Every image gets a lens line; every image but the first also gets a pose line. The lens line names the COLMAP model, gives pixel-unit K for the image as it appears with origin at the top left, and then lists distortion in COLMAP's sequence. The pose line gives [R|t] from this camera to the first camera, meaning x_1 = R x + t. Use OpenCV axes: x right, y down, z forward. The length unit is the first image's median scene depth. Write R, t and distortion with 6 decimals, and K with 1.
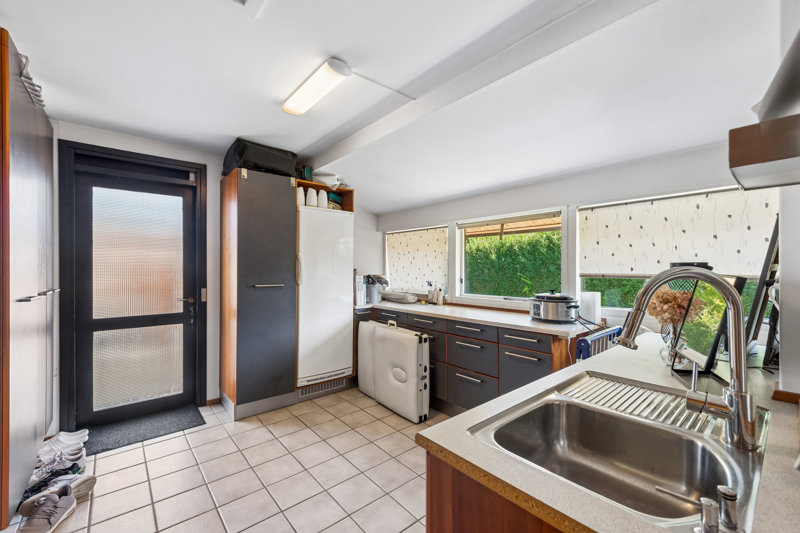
lens RADIAL K [[325.4, 0, 398.5], [0, 325.4, 267.4], [0, 0, 1]] dist [0.001795, 0.000108]
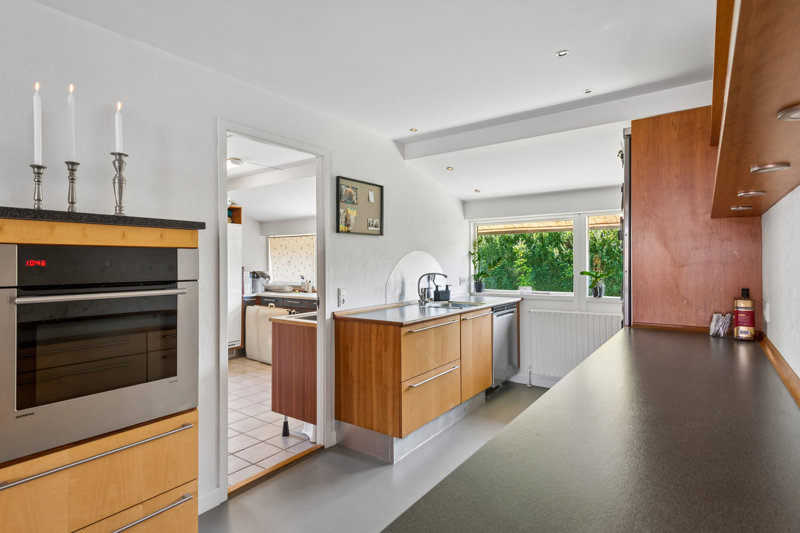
lens RADIAL K [[427.0, 0, 399.5], [0, 427.0, 259.8], [0, 0, 1]] dist [0.015413, -0.001920]
pose [[0.972722, -0.004049, 0.231938, 0.080091], [0.005251, 0.999976, -0.004566, -0.011517], [-0.231914, 0.005659, 0.972720, -0.820339]]
